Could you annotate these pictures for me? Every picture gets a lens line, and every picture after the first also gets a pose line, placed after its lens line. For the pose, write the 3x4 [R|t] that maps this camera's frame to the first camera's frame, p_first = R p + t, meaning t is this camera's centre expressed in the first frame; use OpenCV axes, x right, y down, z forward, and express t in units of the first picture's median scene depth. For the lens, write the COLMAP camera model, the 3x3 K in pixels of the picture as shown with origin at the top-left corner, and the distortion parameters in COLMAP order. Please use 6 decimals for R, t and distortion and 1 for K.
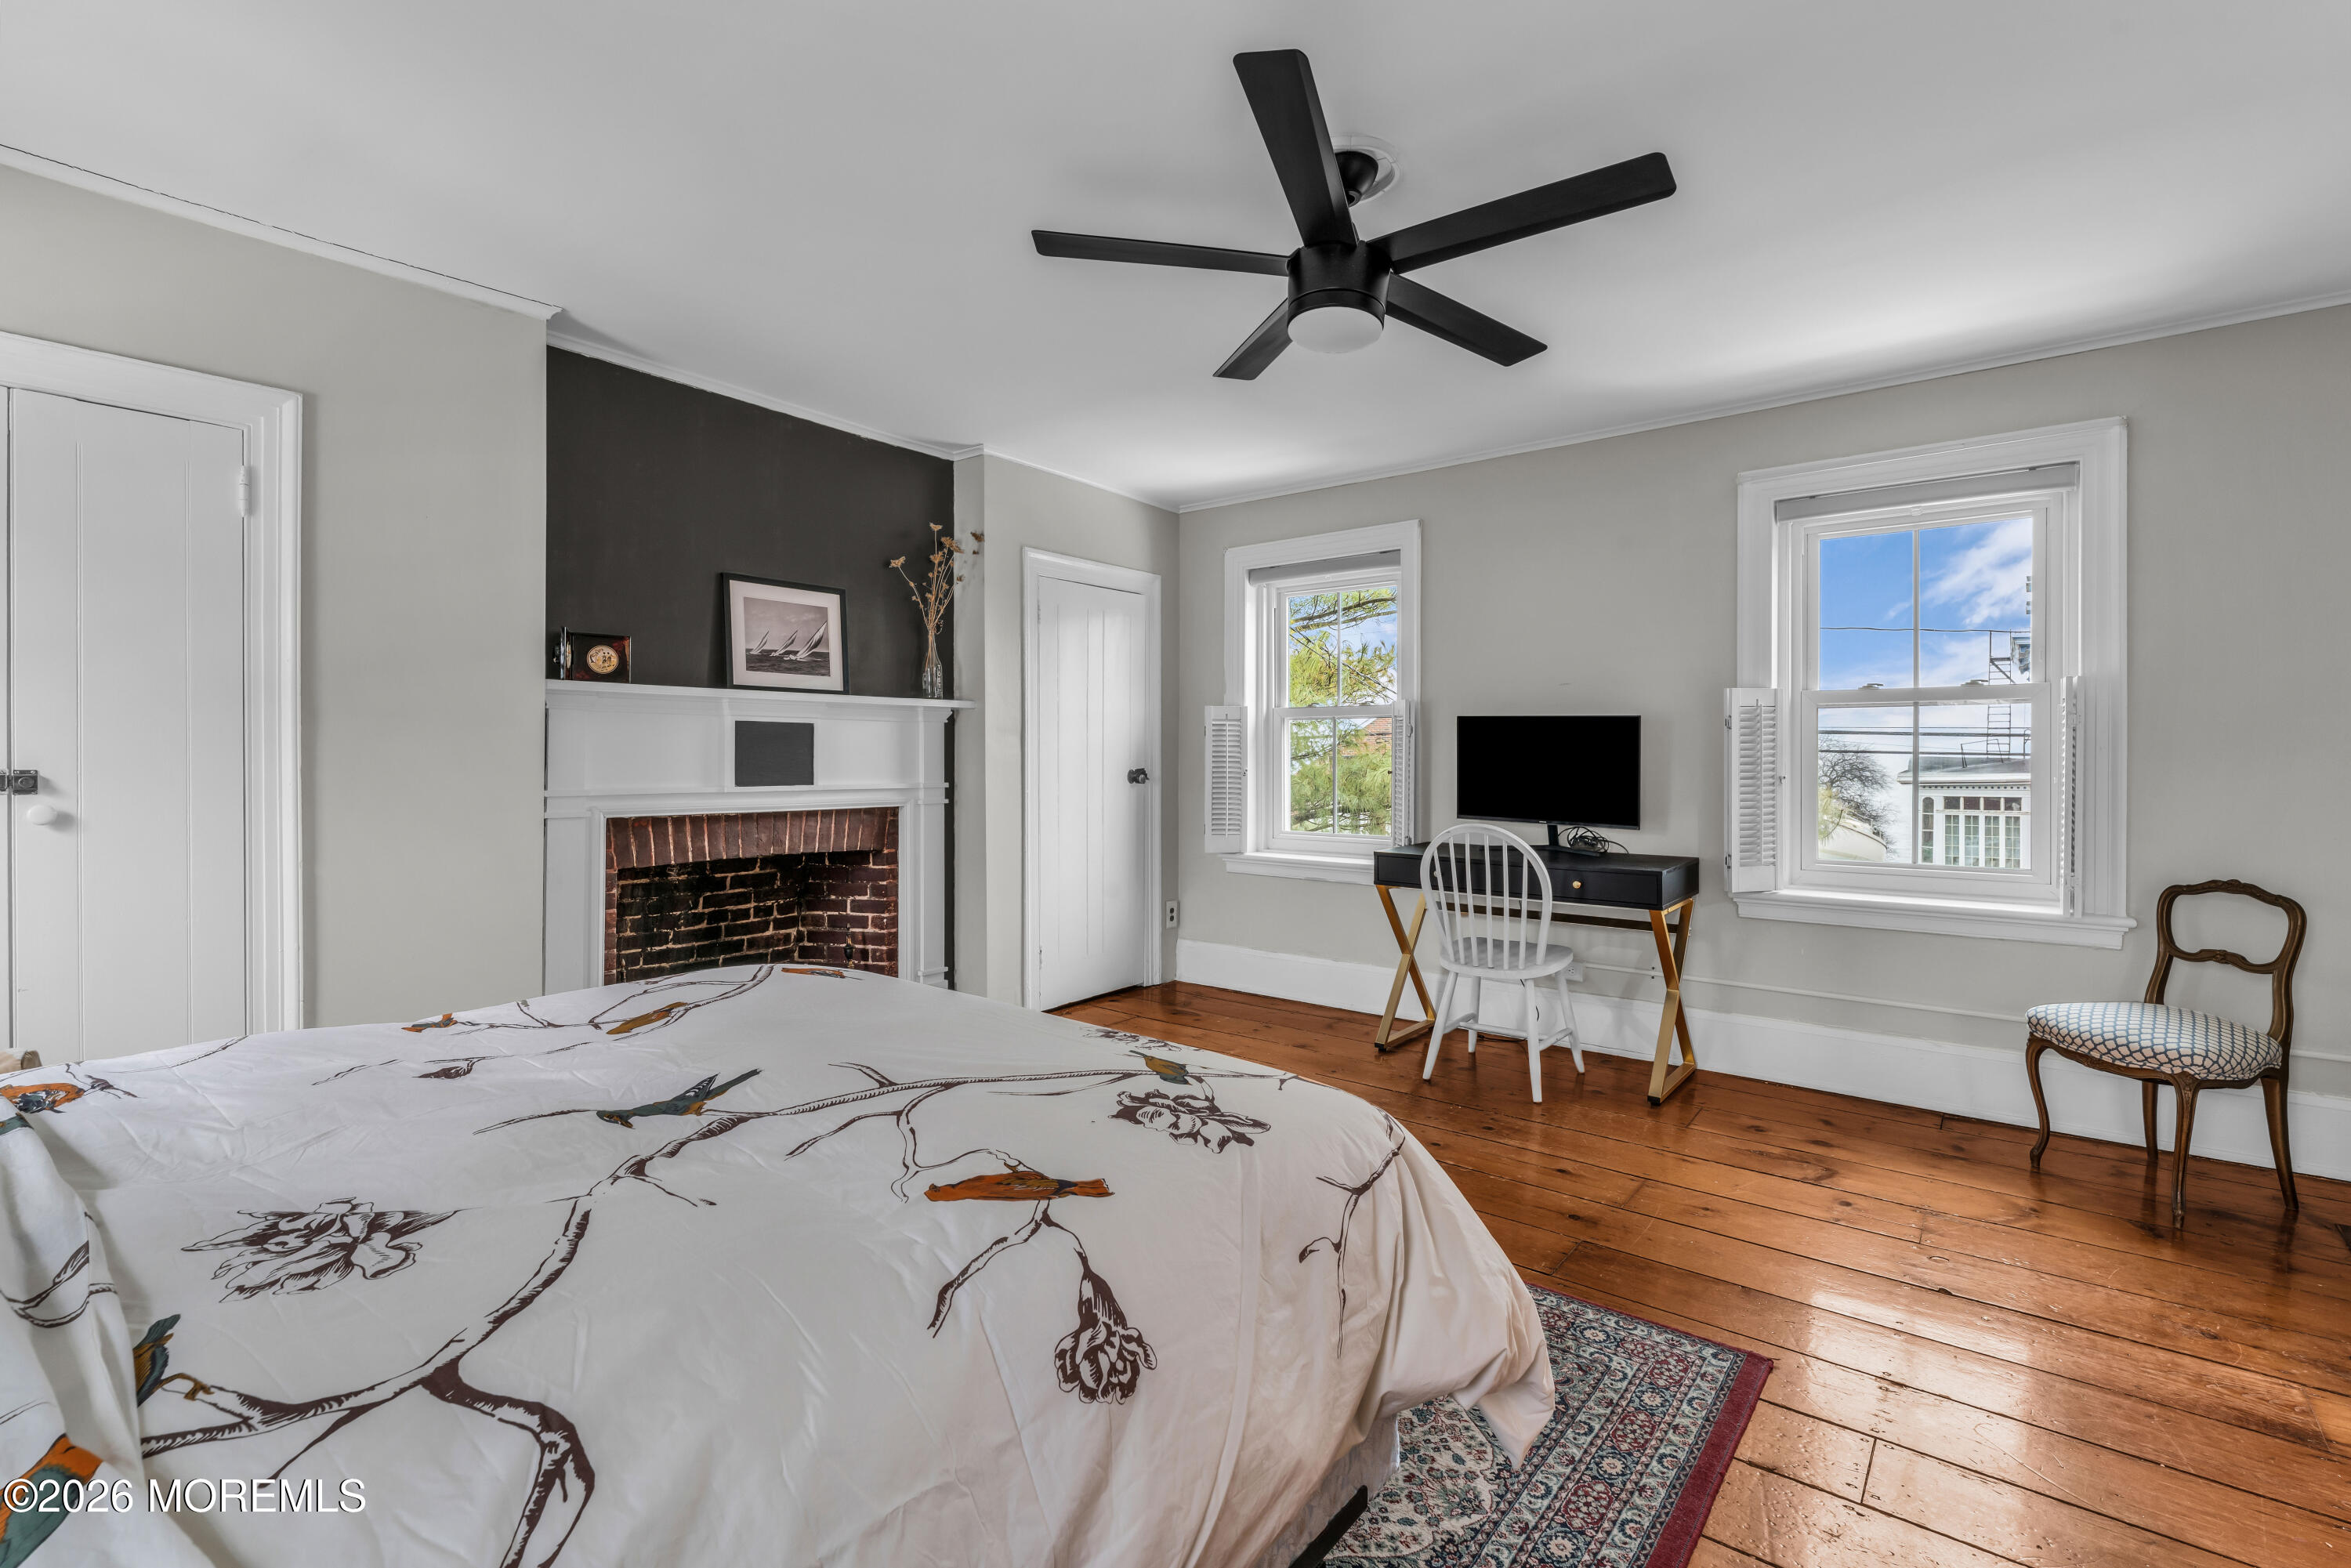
lens RADIAL K [[1102.3, 0, 1187.8], [0, 1102.3, 767.8], [0, 0, 1]] dist [-0.002313, -0.000915]
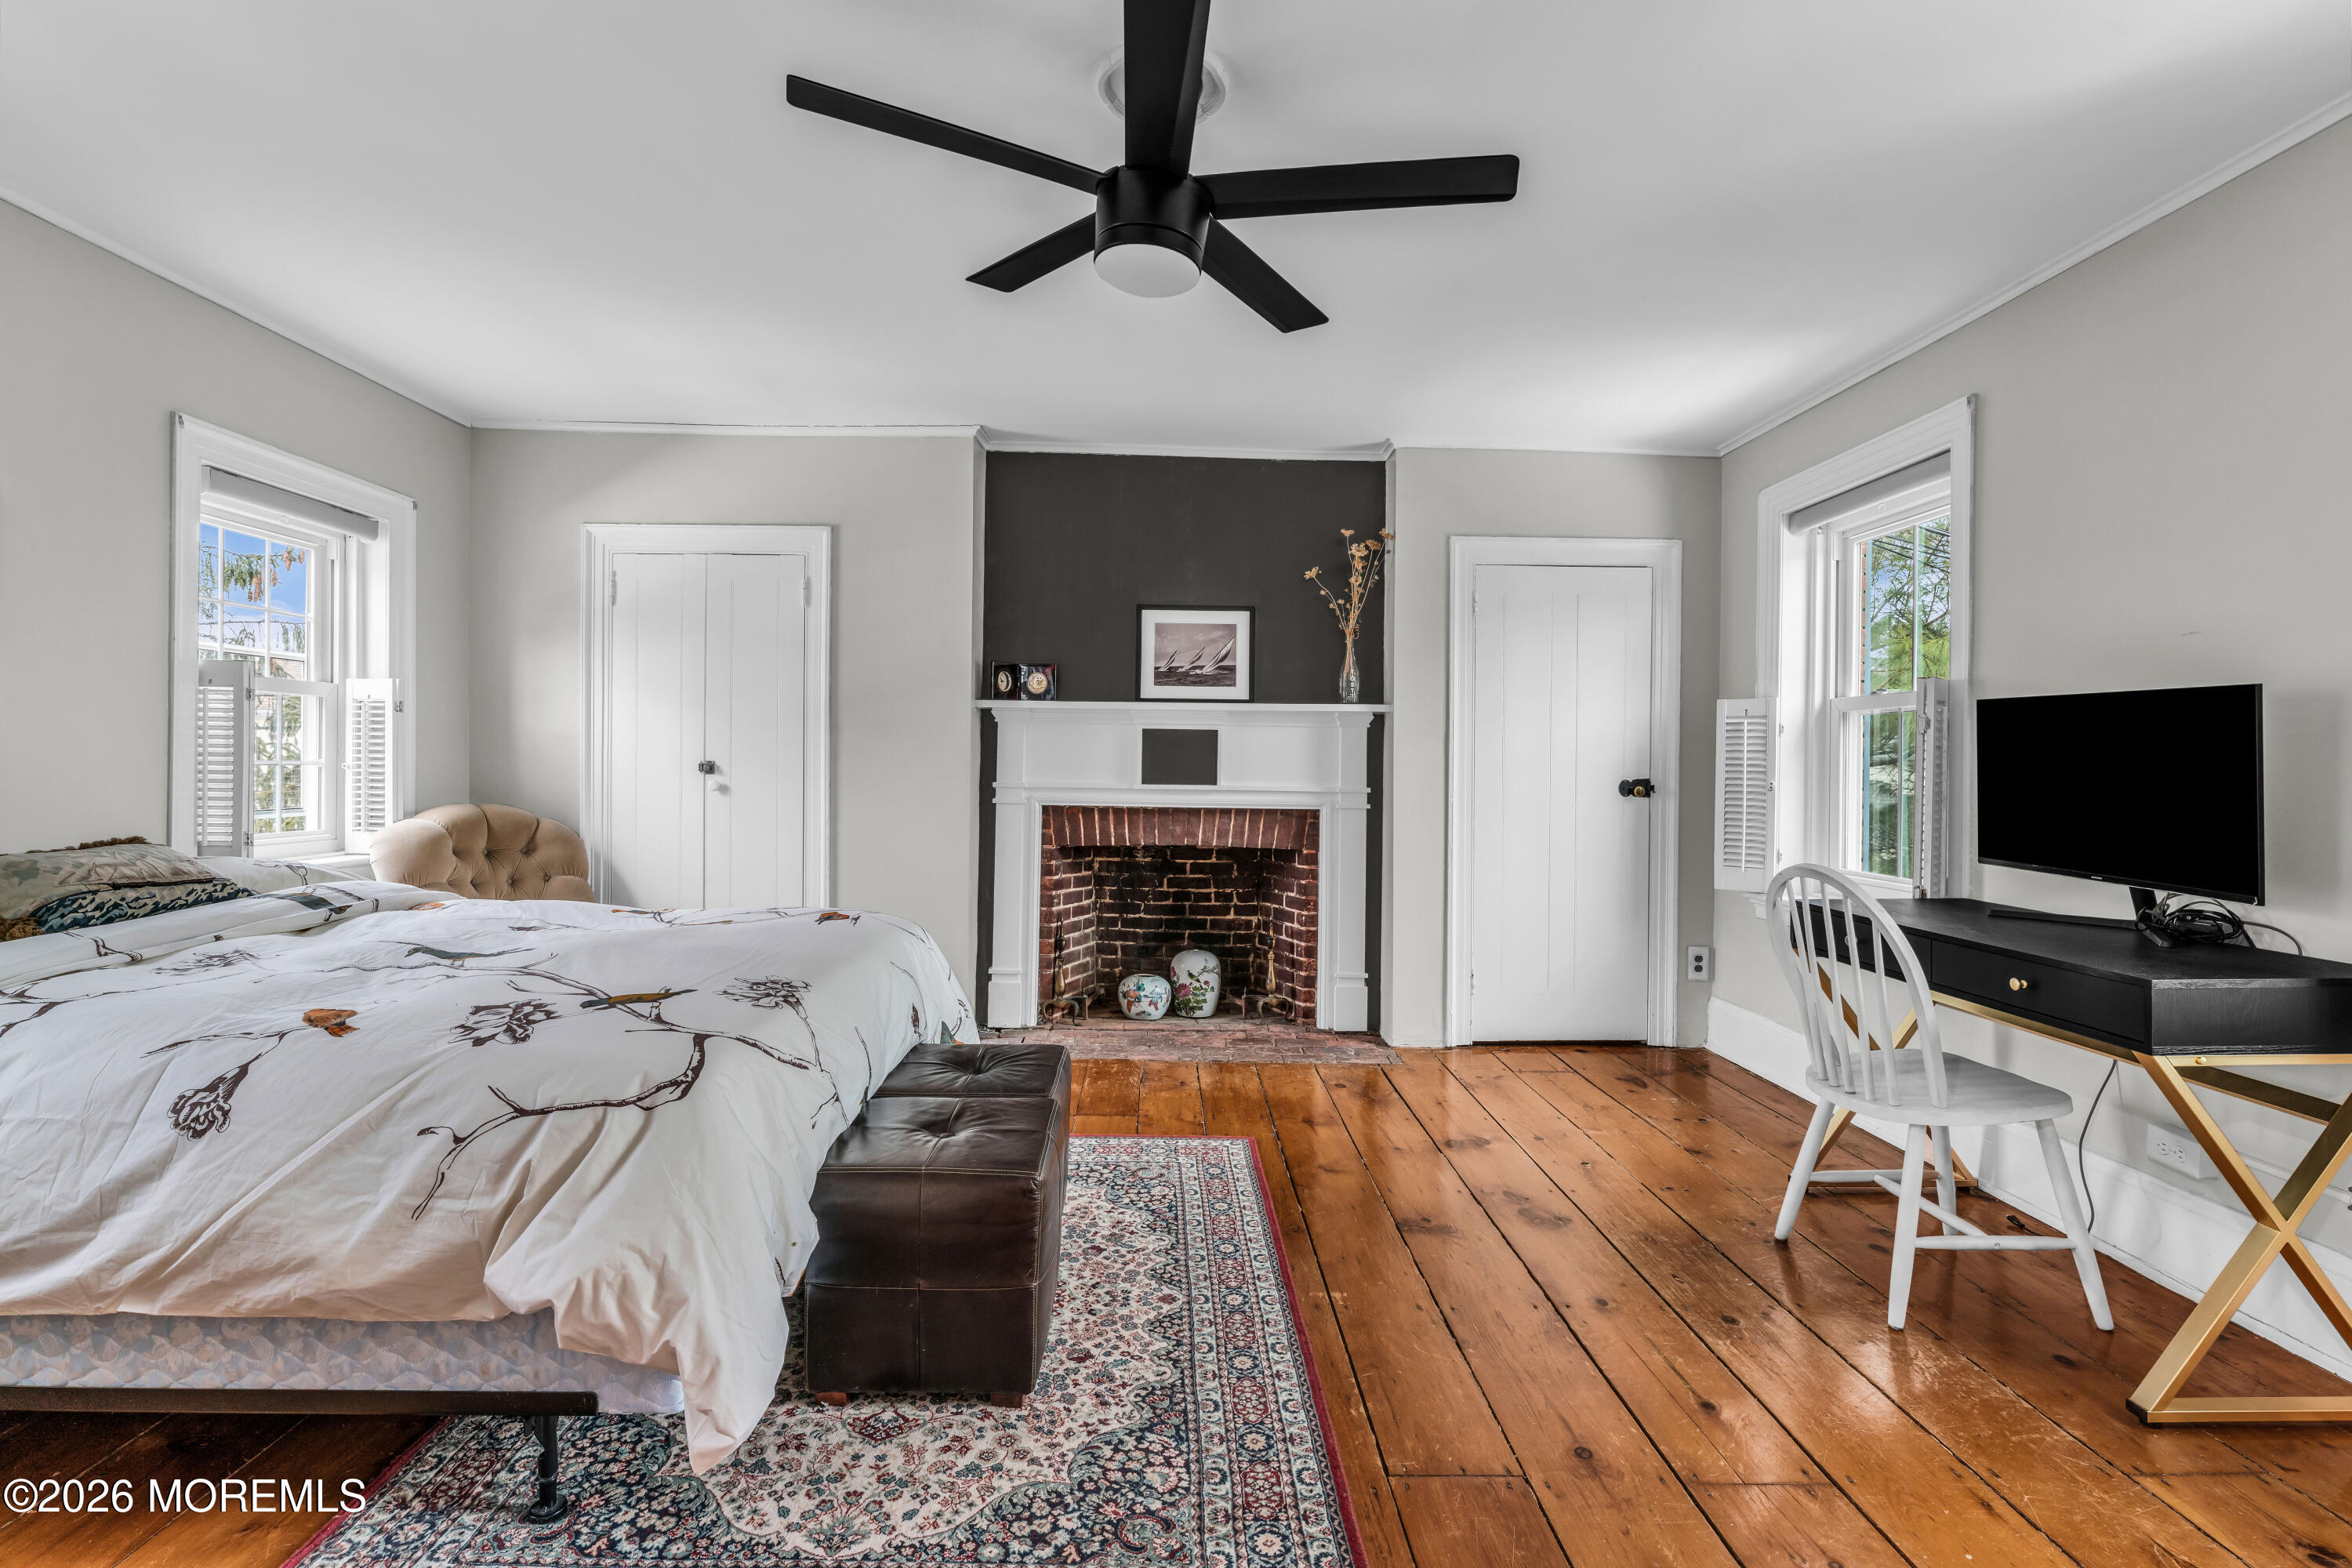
lens RADIAL K [[1102.8, 0, 1175.5], [0, 1102.8, 782.8], [0, 0, 1]] dist [-0.002313, -0.000915]
pose [[0.610801, 0.019111, -0.791554, 0.505854], [-0.020150, 0.999760, 0.008590, 0.004433], [0.791528, 0.010703, 0.611039, 0.282577]]
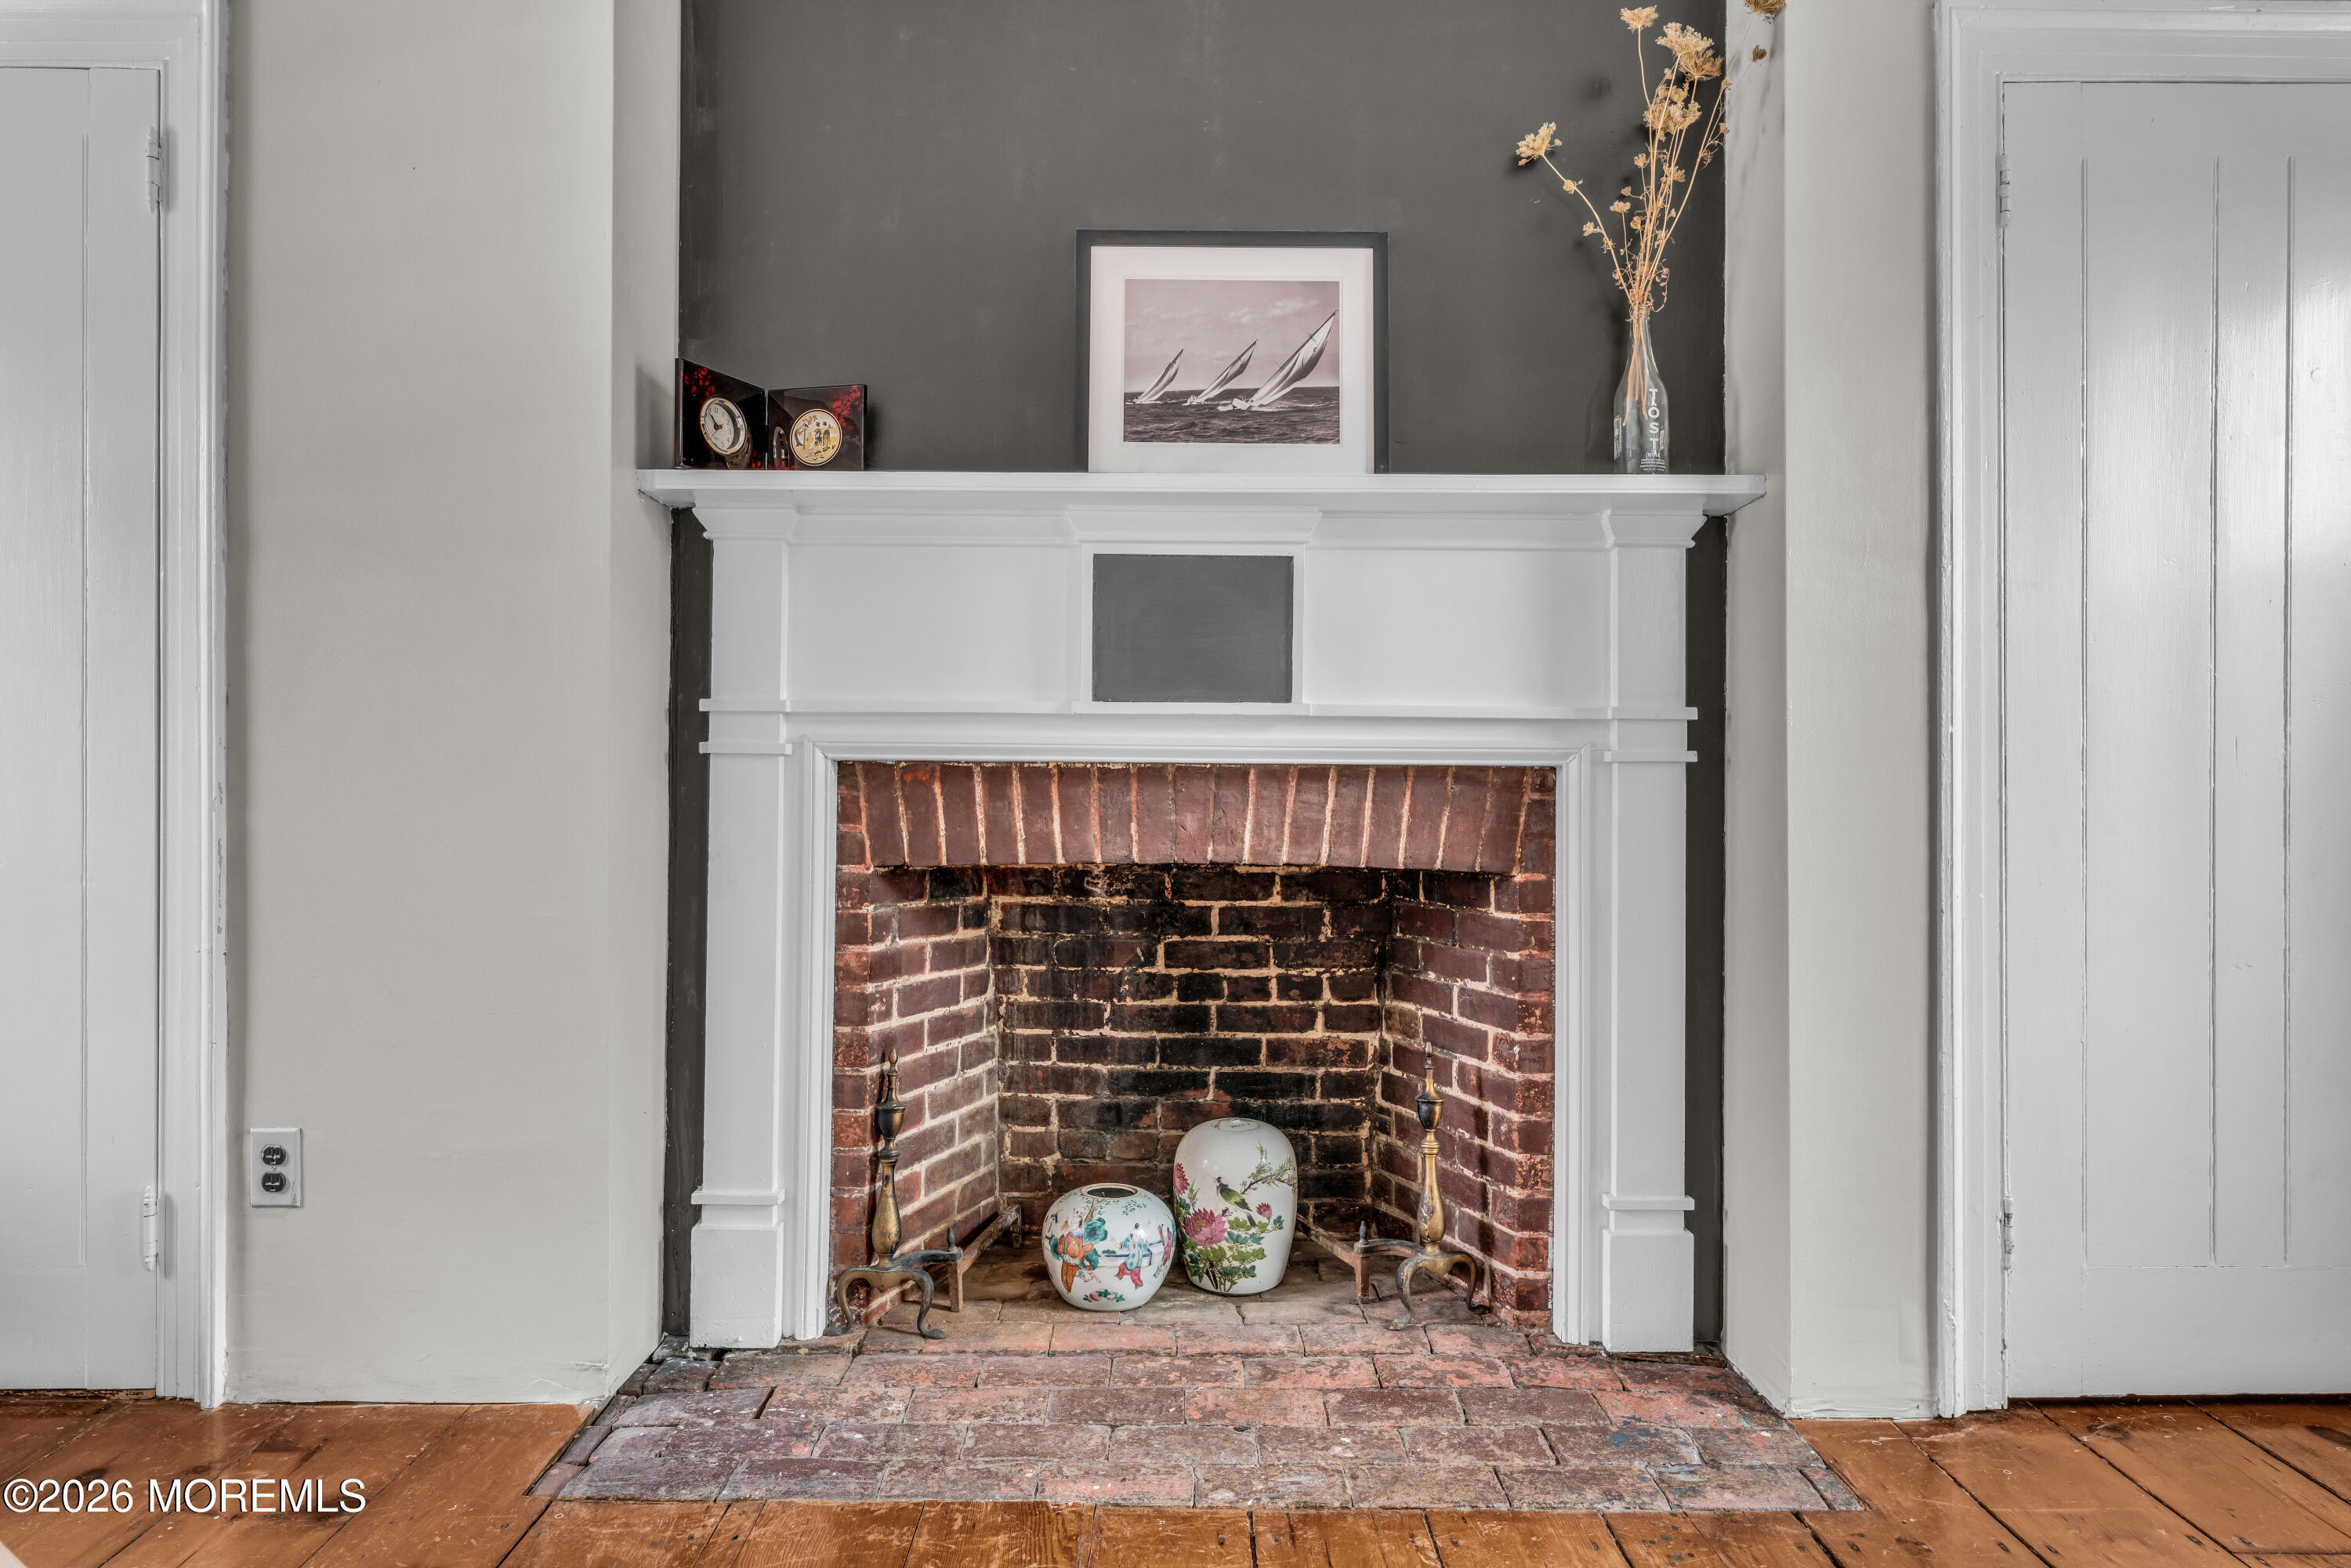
lens RADIAL K [[1205.7, 0, 1194.8], [0, 1205.7, 783.1], [0, 0, 1]] dist [-0.000787, 0.000161]
pose [[0.612728, -0.006653, -0.790266, 0.000958], [-0.013781, 0.999723, -0.019101, 0.055047], [0.790174, 0.022594, 0.612466, 0.677982]]
